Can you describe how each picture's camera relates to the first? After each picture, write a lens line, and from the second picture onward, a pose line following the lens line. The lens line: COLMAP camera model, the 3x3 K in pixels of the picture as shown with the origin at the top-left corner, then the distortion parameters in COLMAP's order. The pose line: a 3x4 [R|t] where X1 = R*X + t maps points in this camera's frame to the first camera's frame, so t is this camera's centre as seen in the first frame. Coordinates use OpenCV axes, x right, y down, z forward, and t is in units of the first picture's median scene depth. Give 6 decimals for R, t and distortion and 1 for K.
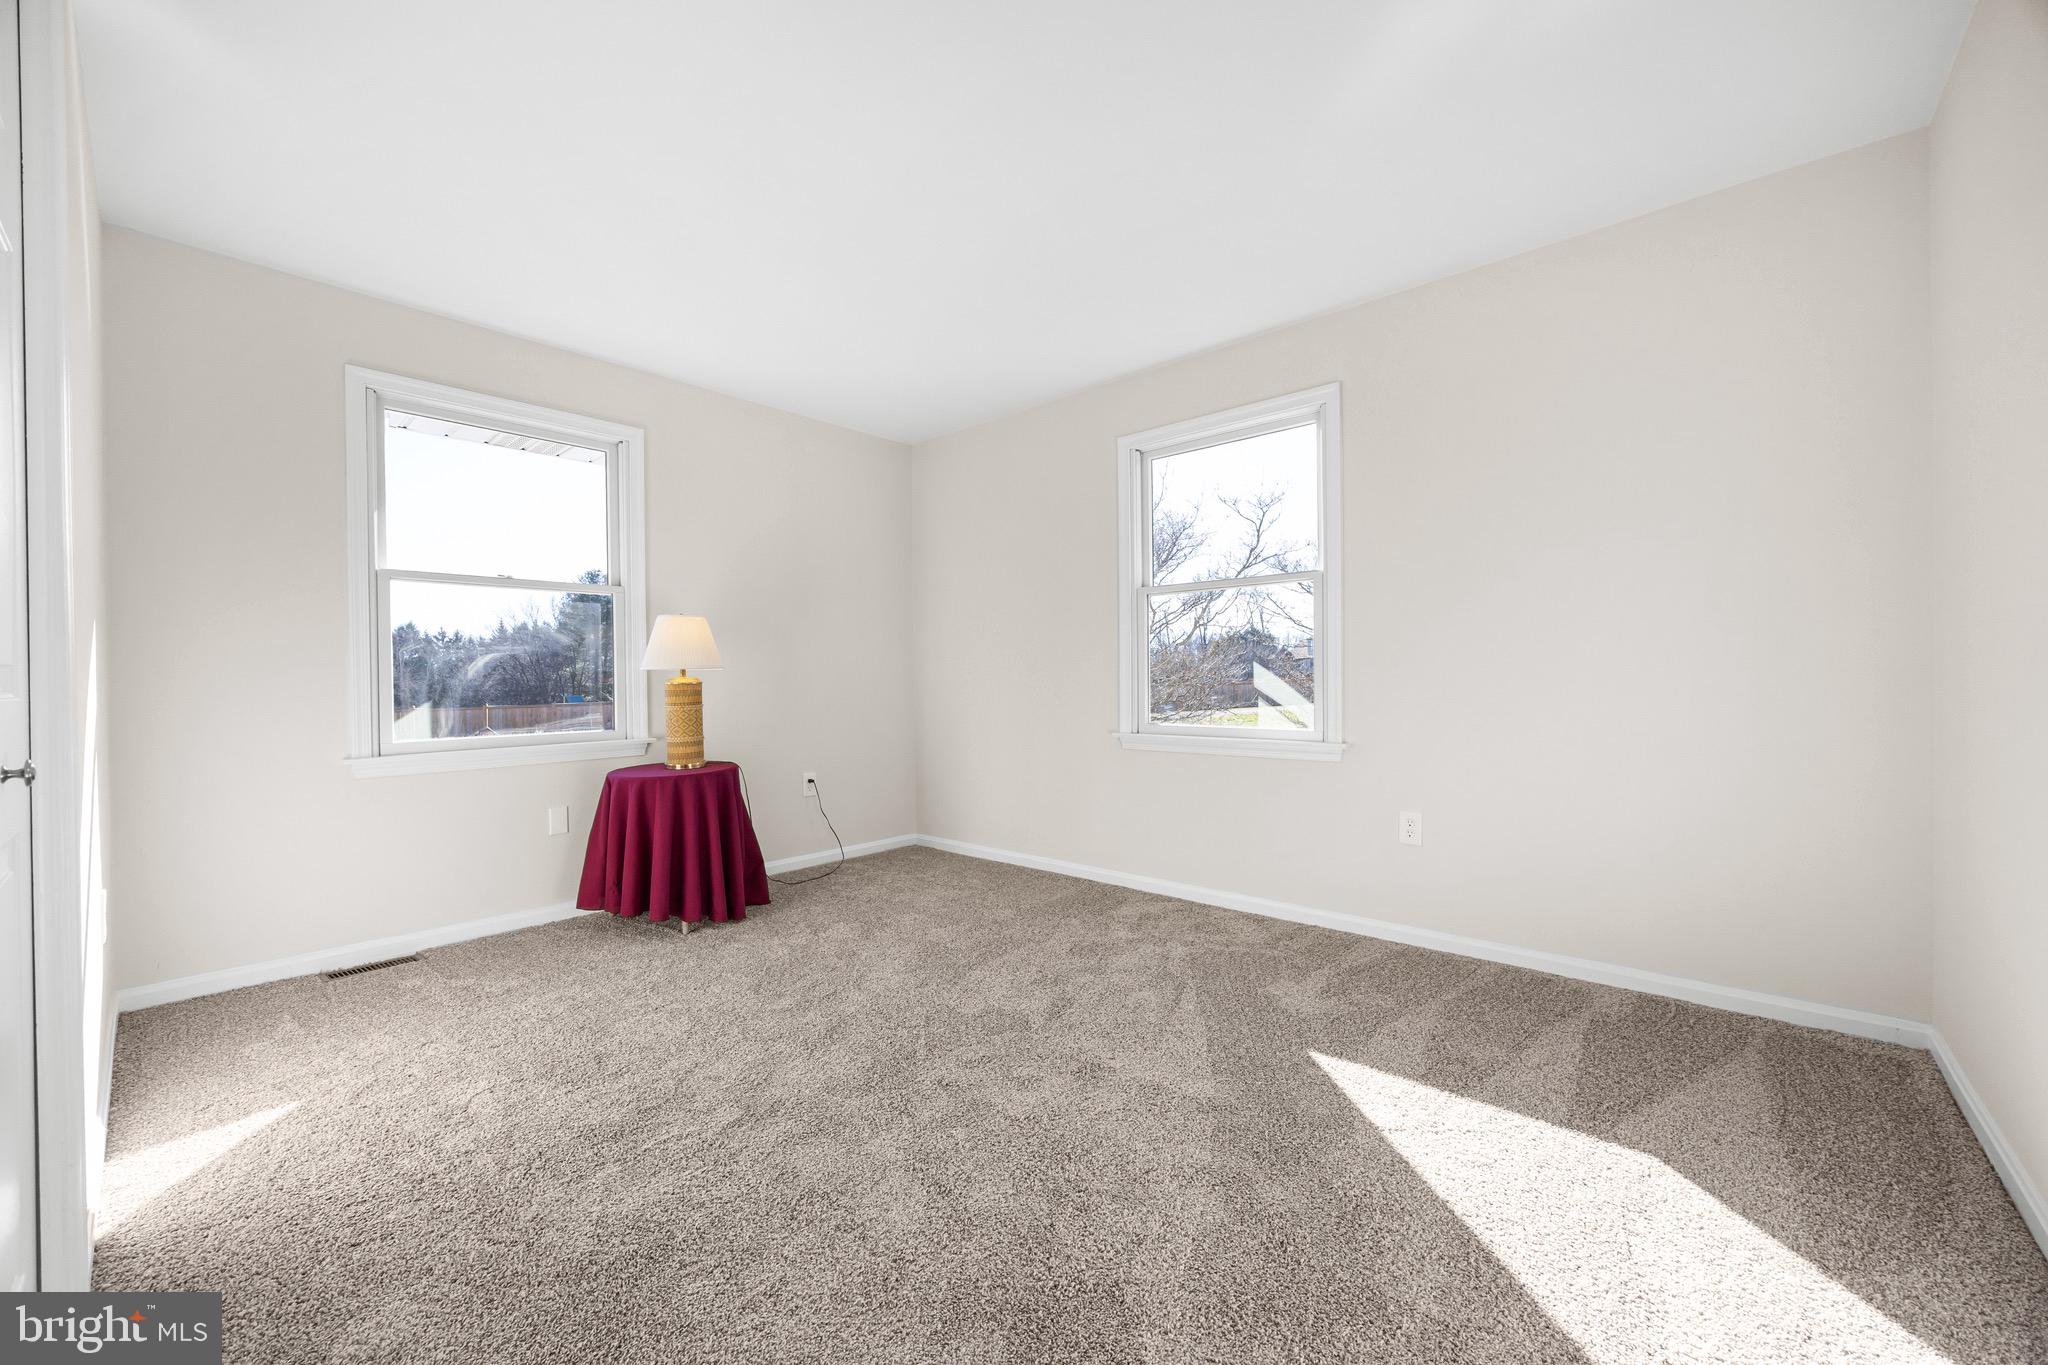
lens RADIAL K [[788.7, 0, 1015.8], [0, 788.7, 683.0], [0, 0, 1]] dist [-0.001181, -0.000217]
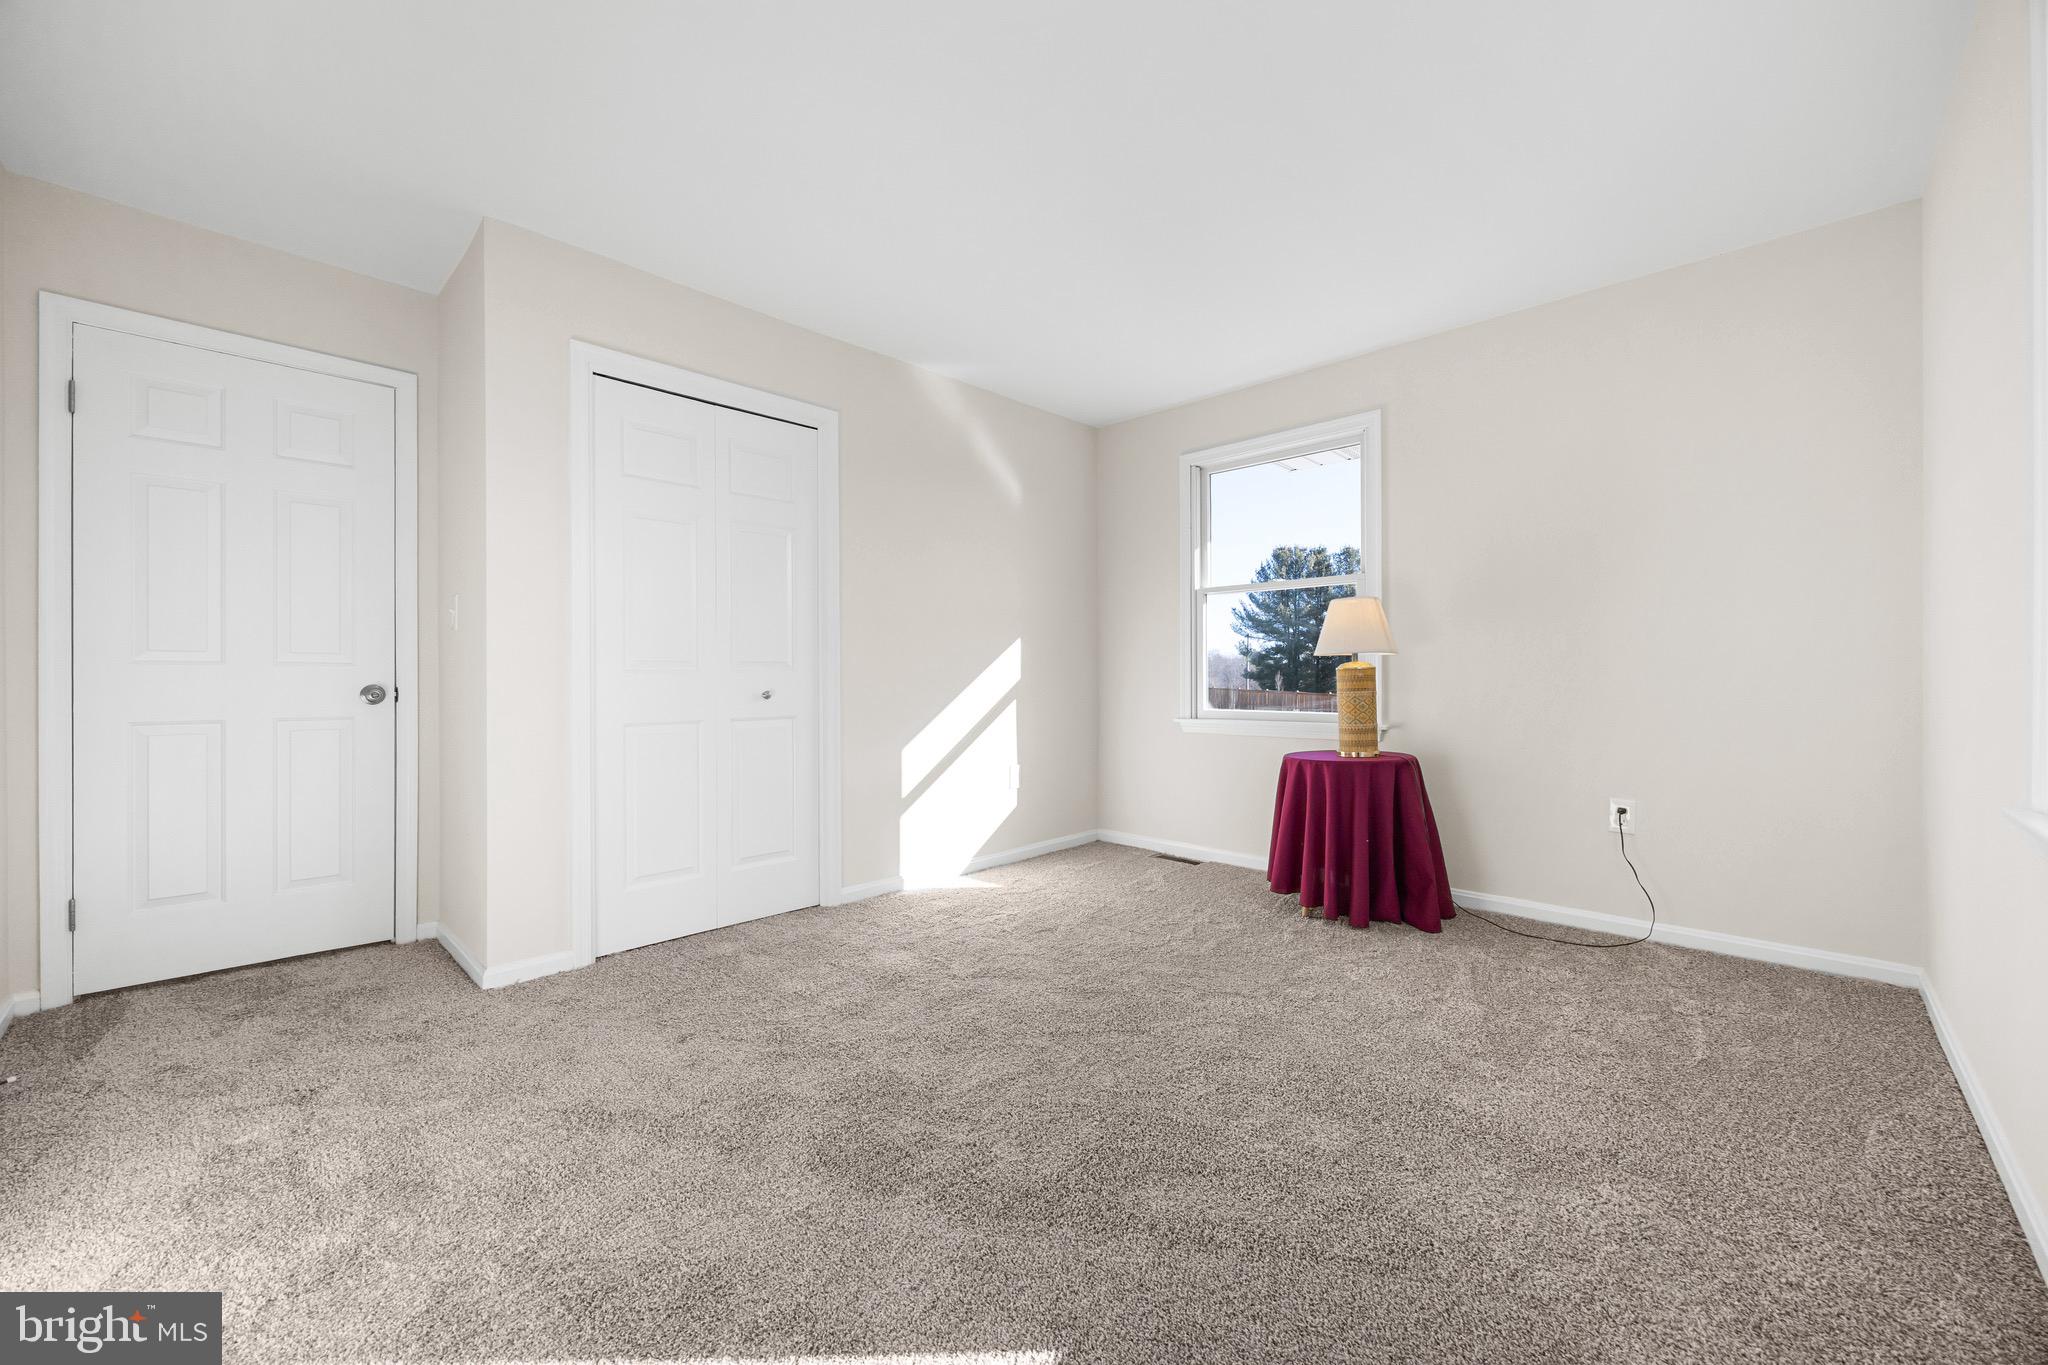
lens RADIAL K [[788.7, 0, 1015.8], [0, 788.7, 683.0], [0, 0, 1]] dist [-0.001181, -0.000217]
pose [[-0.055988, 0.010488, -0.998376, 0.582855], [-0.006102, 0.999923, 0.010847, 0.011609], [0.998413, 0.006699, -0.055920, 0.663700]]
